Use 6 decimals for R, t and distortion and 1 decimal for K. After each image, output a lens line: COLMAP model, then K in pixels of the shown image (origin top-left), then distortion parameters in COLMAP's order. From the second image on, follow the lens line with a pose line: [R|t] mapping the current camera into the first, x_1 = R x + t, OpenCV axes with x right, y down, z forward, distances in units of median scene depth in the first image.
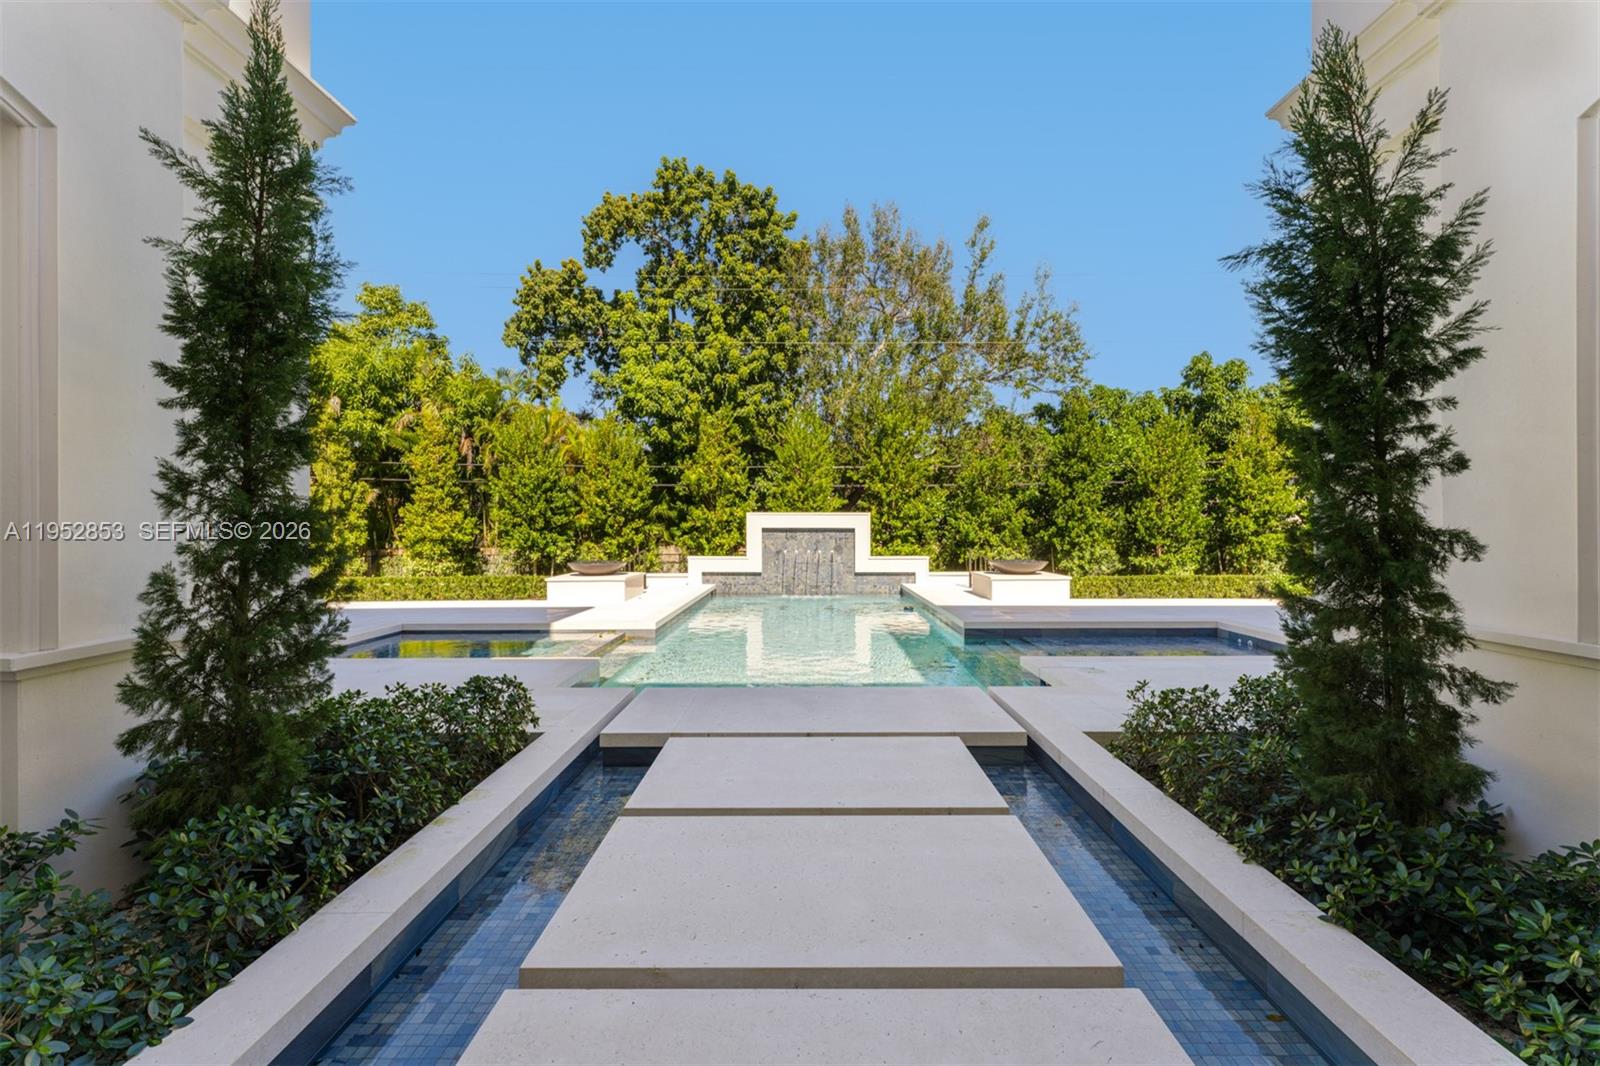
lens RADIAL K [[631.2, 0, 800.7], [0, 631.2, 516.4], [0, 0, 1]] dist [0.000165, -0.000041]
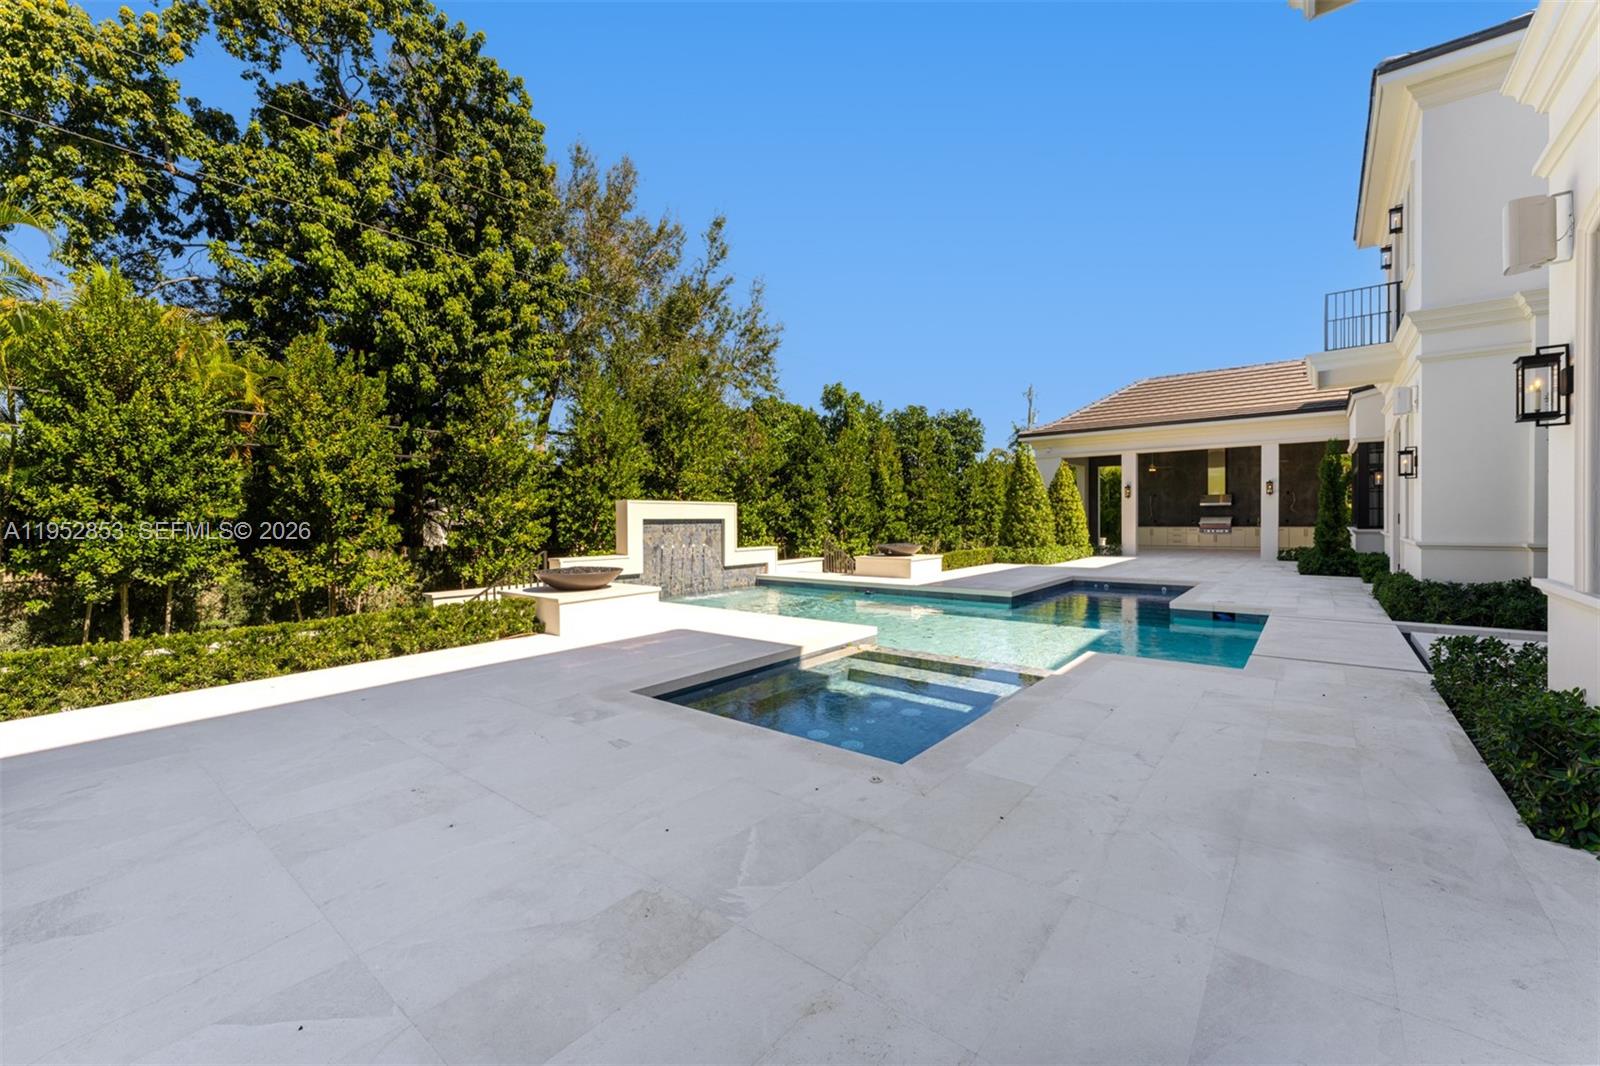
lens RADIAL K [[631.2, 0, 800.7], [0, 631.2, 516.4], [0, 0, 1]] dist [0.000165, -0.000041]
pose [[0.628515, -0.001033, 0.777796, -0.567207], [-0.005359, 0.999970, 0.005658, 0.008990], [-0.777779, -0.007725, 0.628491, 0.324195]]
